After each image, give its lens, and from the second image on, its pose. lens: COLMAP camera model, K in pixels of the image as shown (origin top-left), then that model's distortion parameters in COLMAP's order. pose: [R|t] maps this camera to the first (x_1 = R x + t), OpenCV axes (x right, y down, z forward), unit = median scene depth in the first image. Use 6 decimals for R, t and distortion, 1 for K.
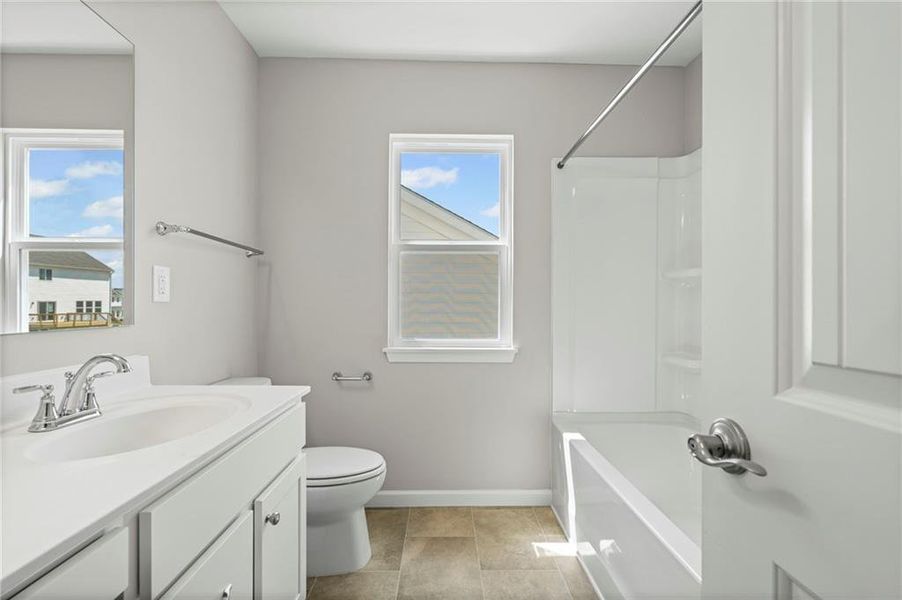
lens RADIAL K [[409.3, 0, 450.2], [0, 409.3, 303.1], [0, 0, 1]] dist [-0.003081, 0.000299]
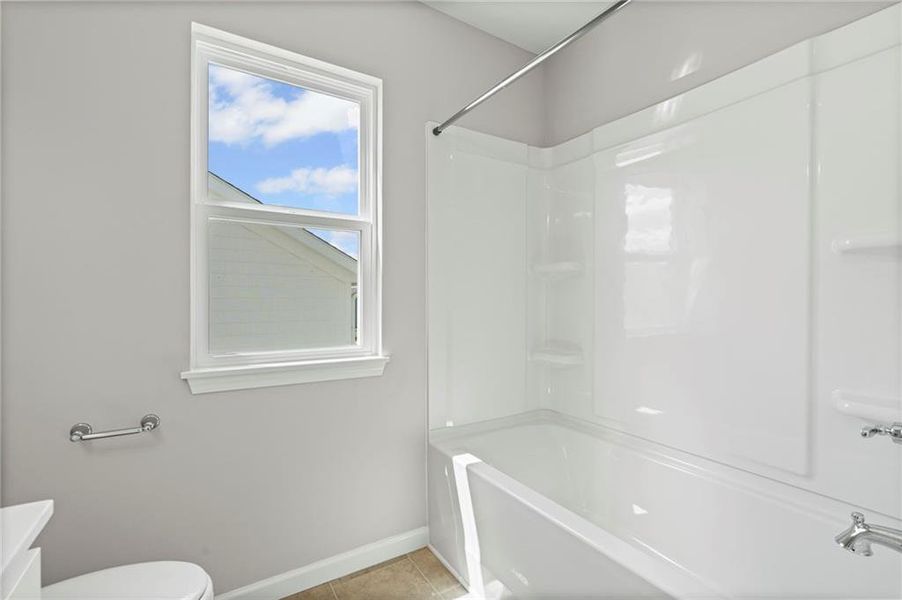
lens RADIAL K [[409.3, 0, 453.7], [0, 409.3, 296.9], [0, 0, 1]] dist [-0.003081, 0.000299]
pose [[0.852789, 0.000432, 0.522255, -0.135568], [-0.004316, 0.999971, 0.006221, -0.007173], [-0.522237, -0.007560, 0.852767, 0.275828]]
